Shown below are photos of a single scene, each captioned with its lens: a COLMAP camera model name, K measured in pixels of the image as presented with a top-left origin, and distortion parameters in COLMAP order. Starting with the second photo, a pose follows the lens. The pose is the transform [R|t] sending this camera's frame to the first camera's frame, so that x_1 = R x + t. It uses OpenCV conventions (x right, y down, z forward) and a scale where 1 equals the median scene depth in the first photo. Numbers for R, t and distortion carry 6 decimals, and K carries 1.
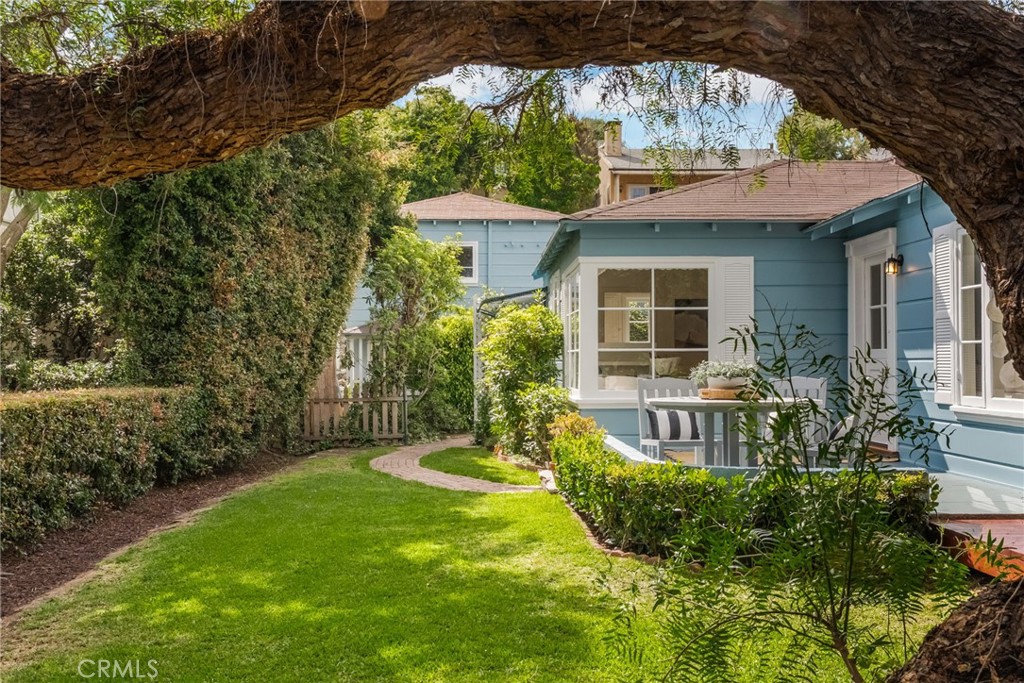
lens RADIAL K [[969.5, 0, 512.0], [0, 969.5, 341.5], [0, 0, 1]] dist [0.100083, -0.001476]
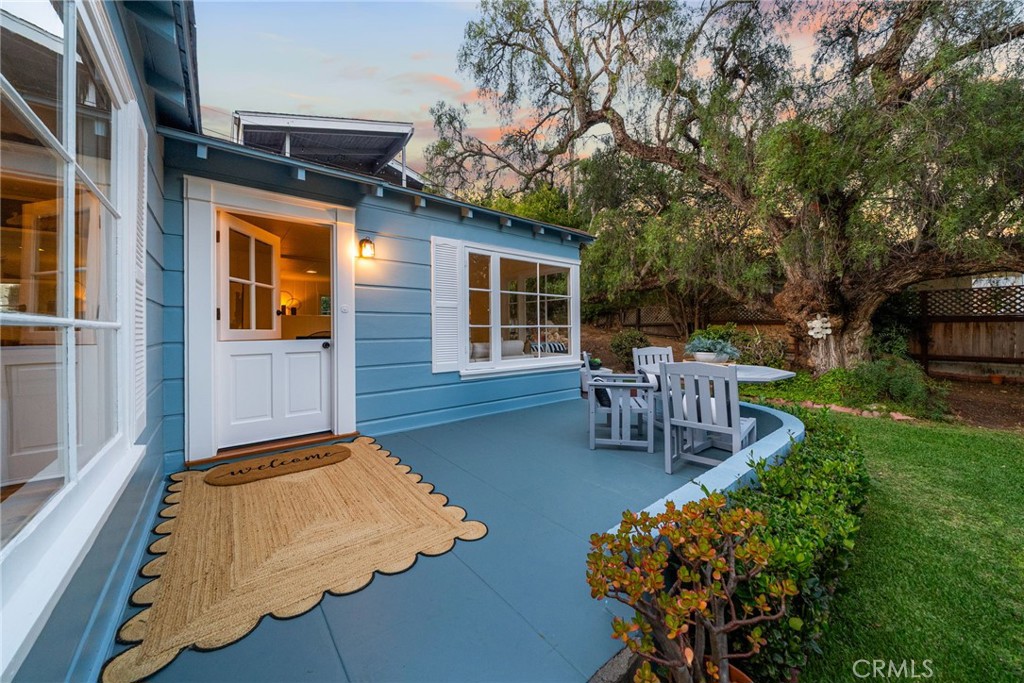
lens RADIAL K [[356.2, 0, 509.1], [0, 356.2, 331.6], [0, 0, 1]] dist [-0.002316, -0.000124]
pose [[-0.575342, 0.005168, 0.817896, 0.000350], [-0.008853, 0.999882, -0.012546, 0.011051], [-0.817865, -0.014459, -0.575229, 0.912198]]
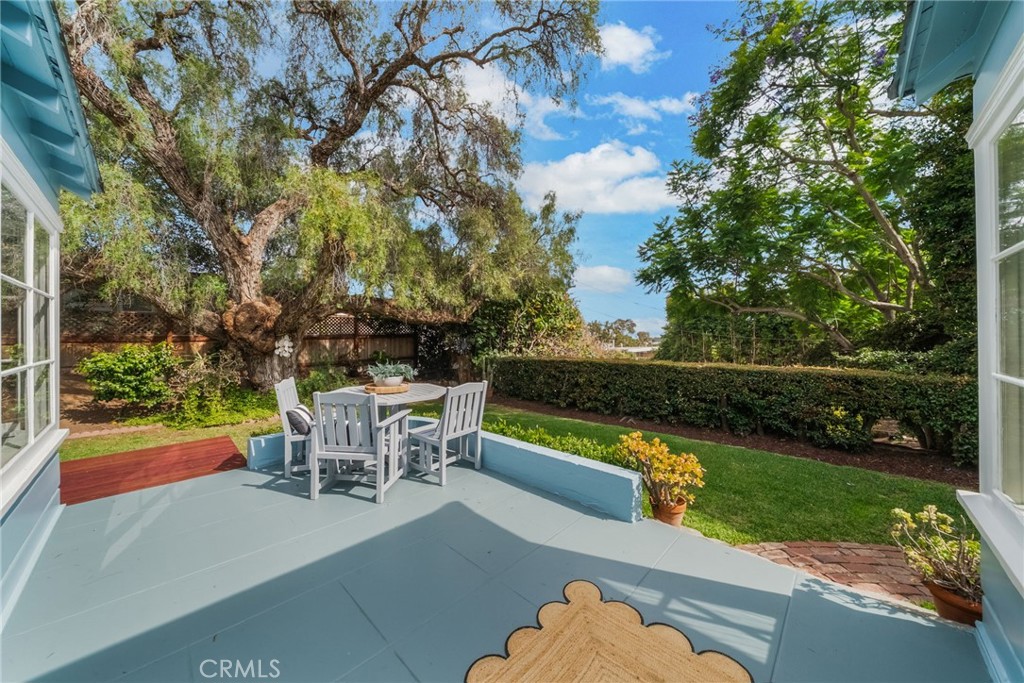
lens RADIAL K [[356.2, 0, 509.1], [0, 356.2, 331.6], [0, 0, 1]] dist [-0.002316, -0.000124]
pose [[-0.737779, 0.003313, -0.675034, 0.205360], [0.025229, 0.999425, -0.022669, -0.002791], [0.674571, -0.033755, -0.737438, 0.921727]]
